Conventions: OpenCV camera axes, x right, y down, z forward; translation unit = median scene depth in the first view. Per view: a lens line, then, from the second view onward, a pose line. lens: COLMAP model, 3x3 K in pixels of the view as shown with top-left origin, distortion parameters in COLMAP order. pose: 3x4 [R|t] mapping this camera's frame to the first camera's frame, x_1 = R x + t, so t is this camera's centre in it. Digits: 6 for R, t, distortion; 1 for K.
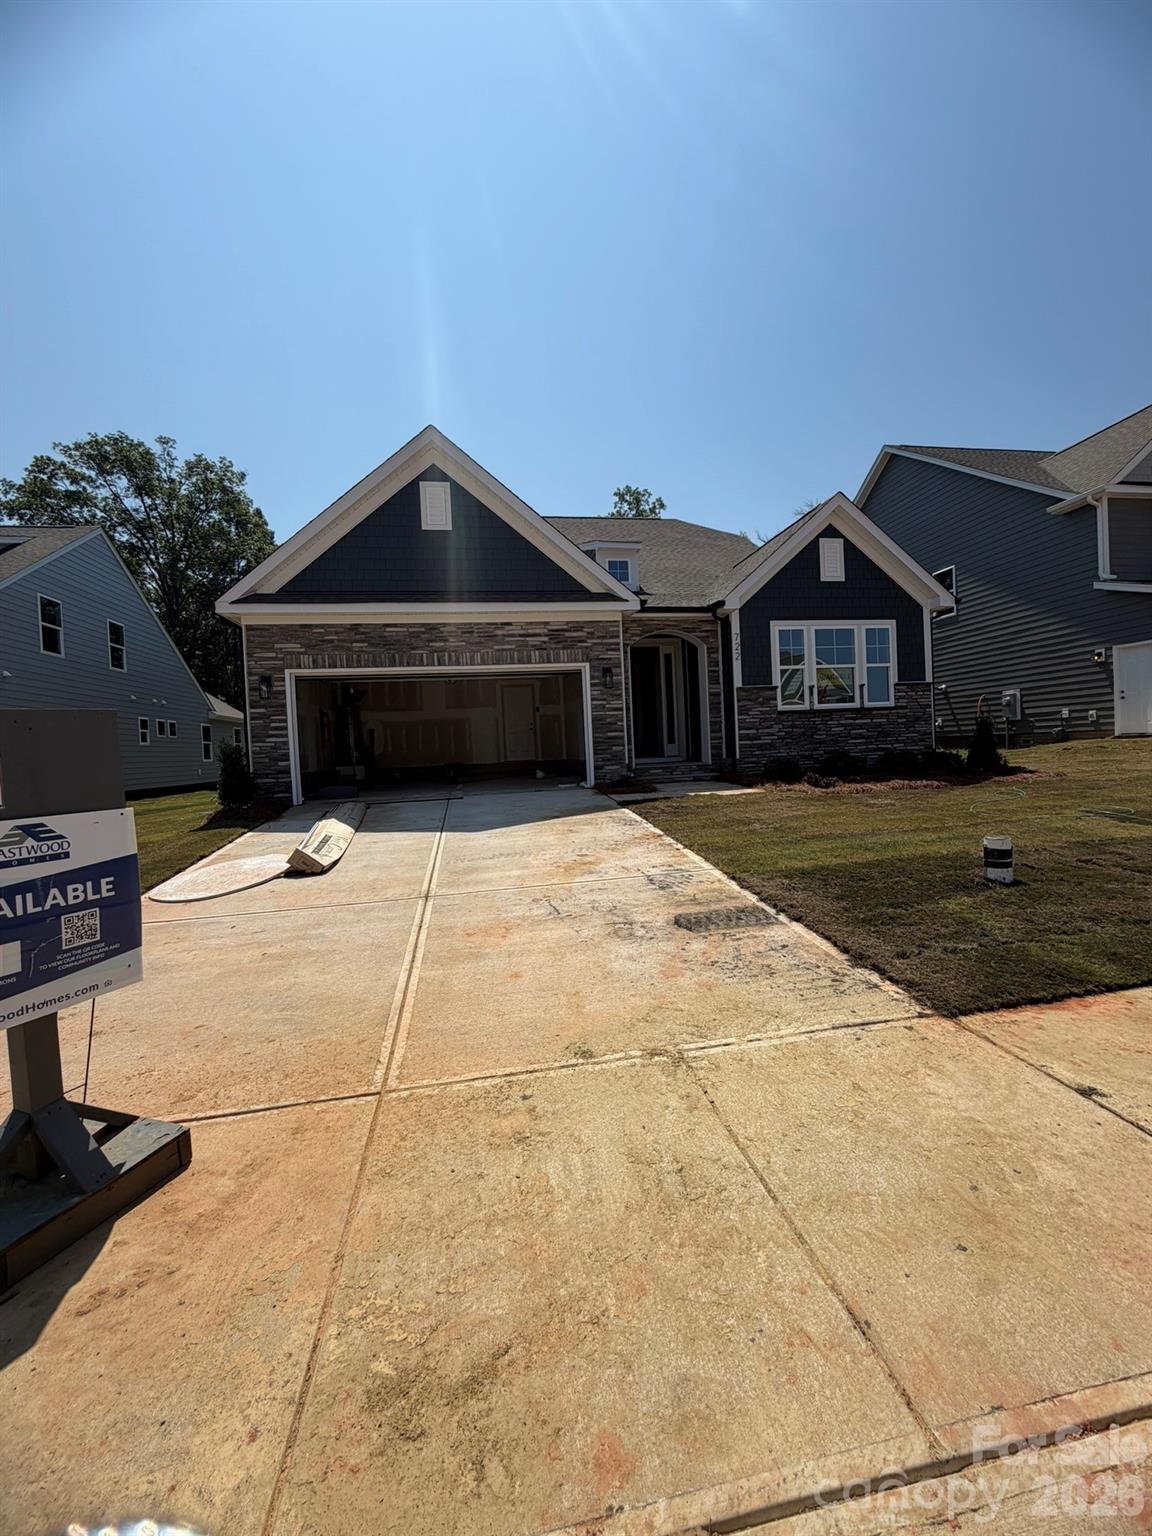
lens RADIAL K [[619.2, 0, 577.6], [0, 619.2, 766.9], [0, 0, 1]] dist [-0.000739, 0.000126]
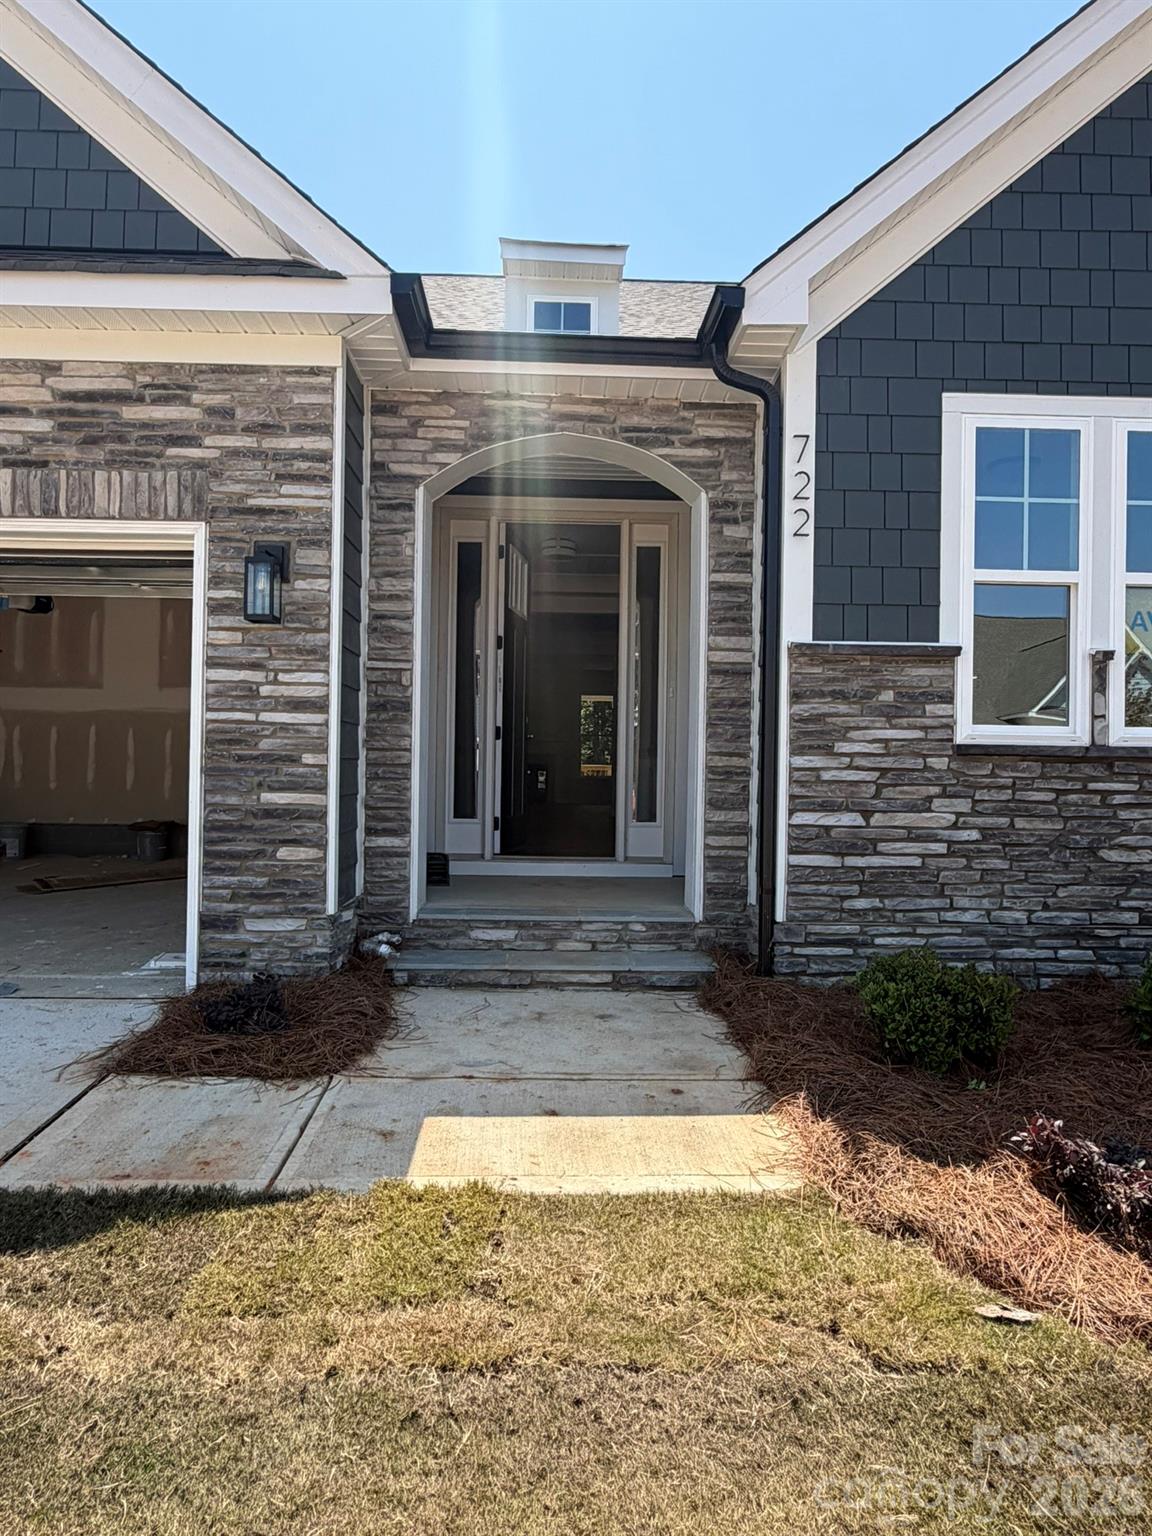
lens RADIAL K [[978.6, 0, 578.8], [0, 978.6, 772.3], [0, 0, 1]] dist [0.000439, -0.000151]
pose [[0.988065, 0.061219, -0.141349, 0.239258], [-0.064835, 0.997673, -0.021116, -0.063465], [0.139727, 0.030028, 0.989735, 0.609800]]
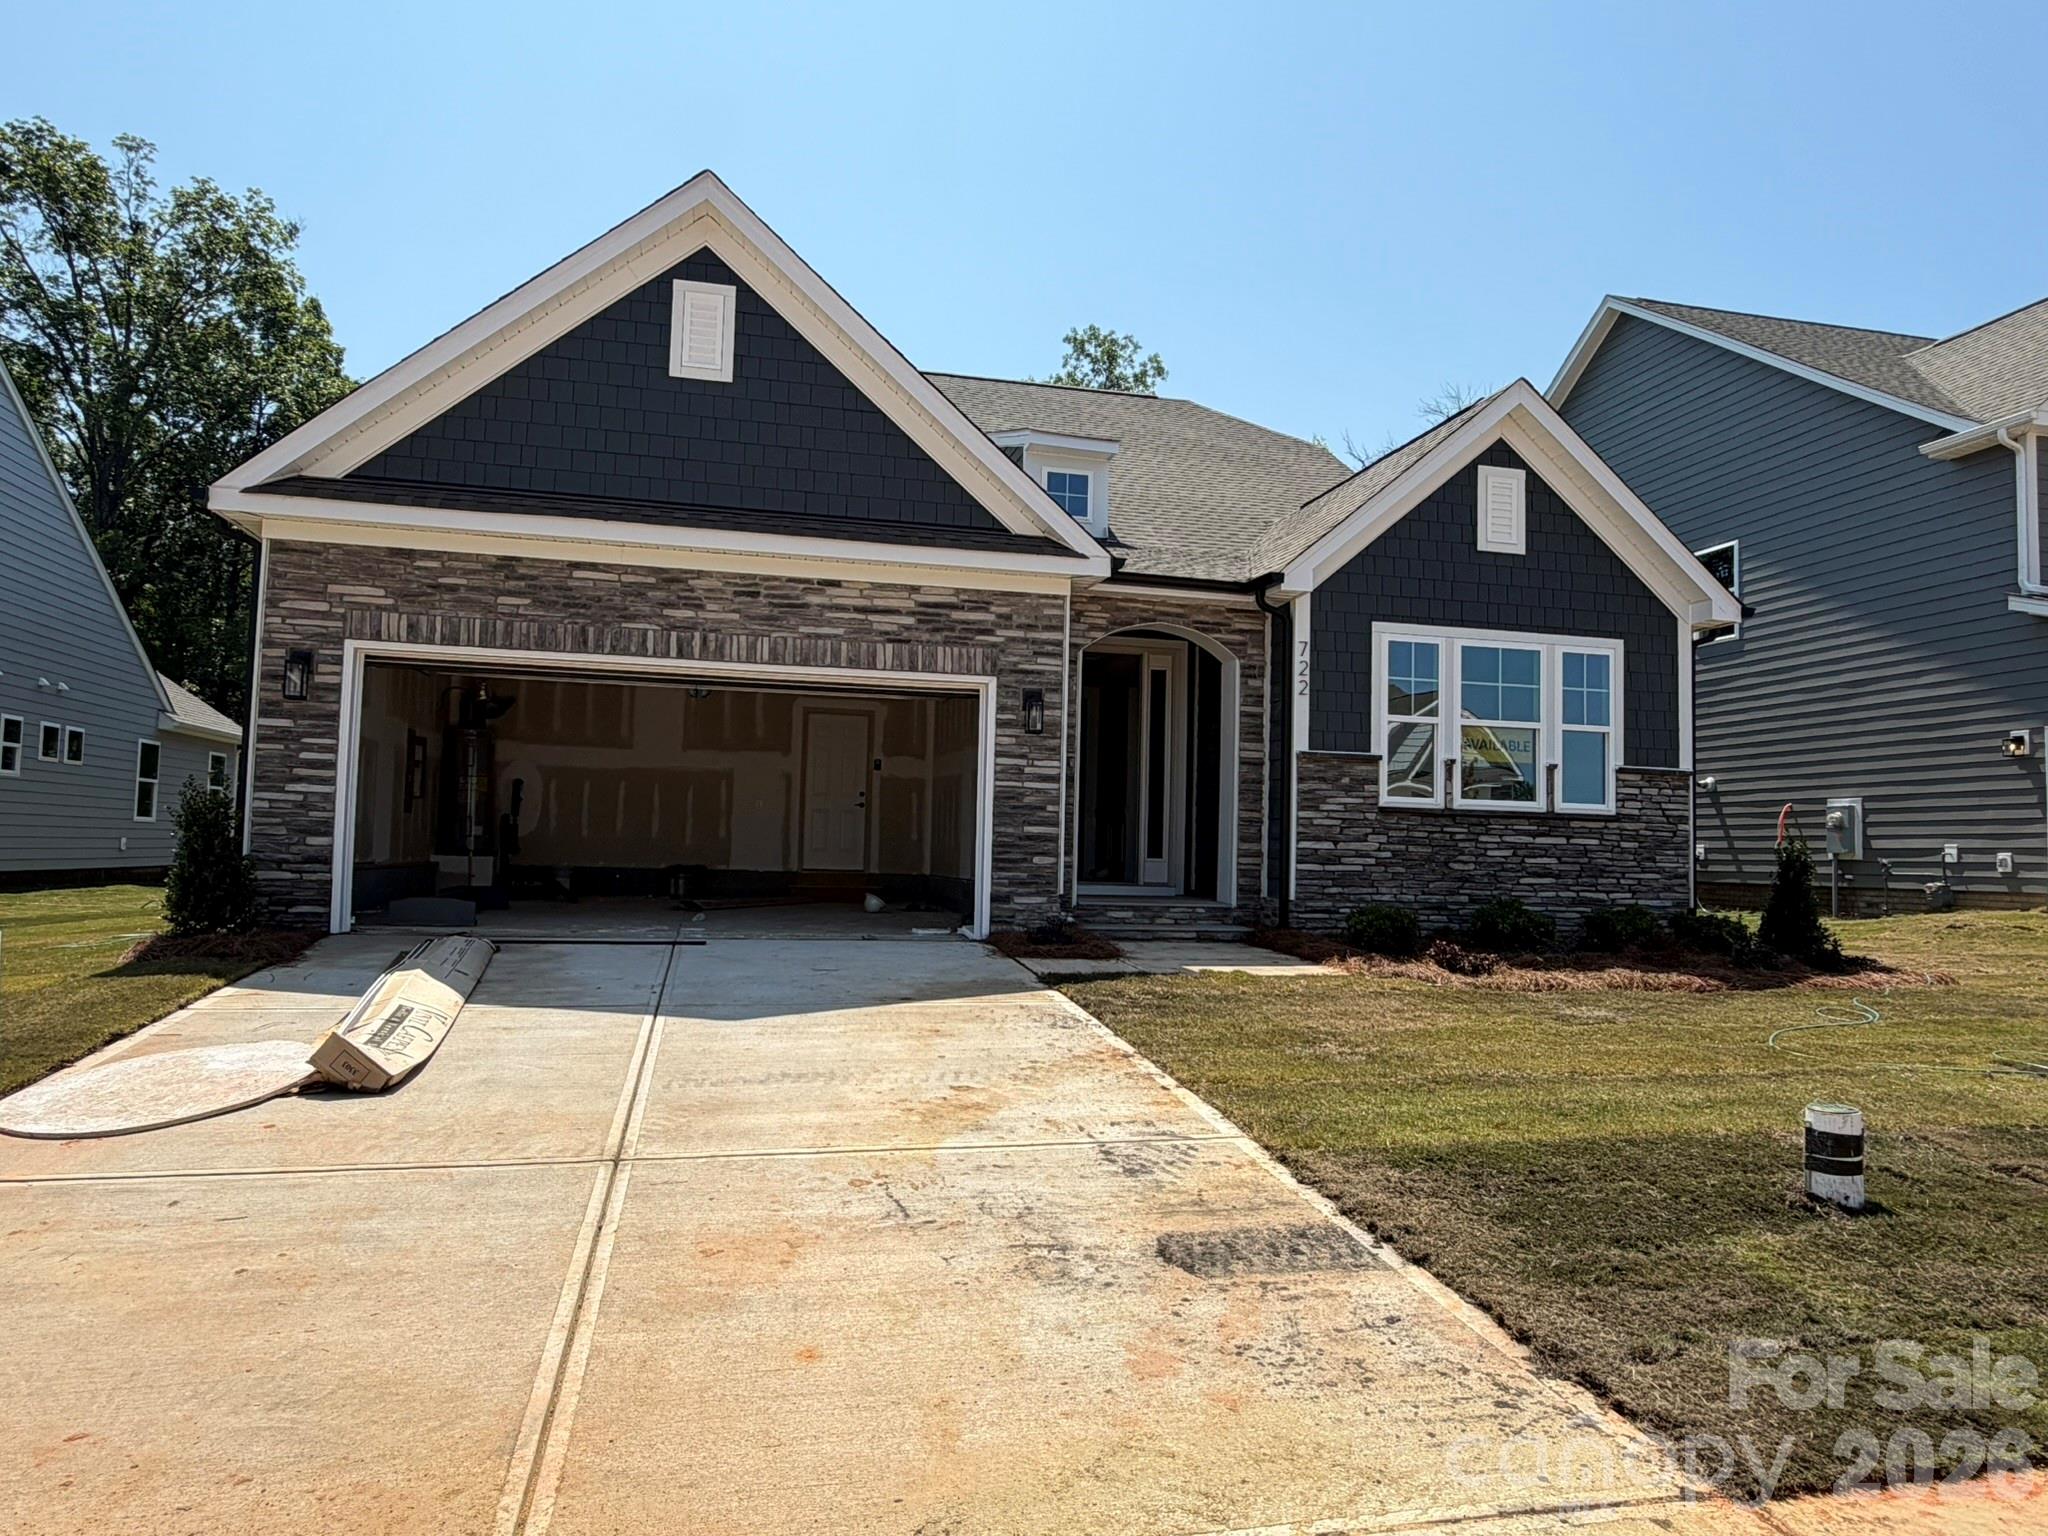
lens RADIAL K [[1304.8, 0, 1012.1], [0, 1304.8, 780.8], [0, 0, 1]] dist [0.000439, -0.000151]
pose [[0.996078, 0.075109, 0.046772, -0.010665], [-0.070909, 0.993789, -0.085765, -0.003170], [-0.052924, 0.082112, 0.995217, 0.003429]]
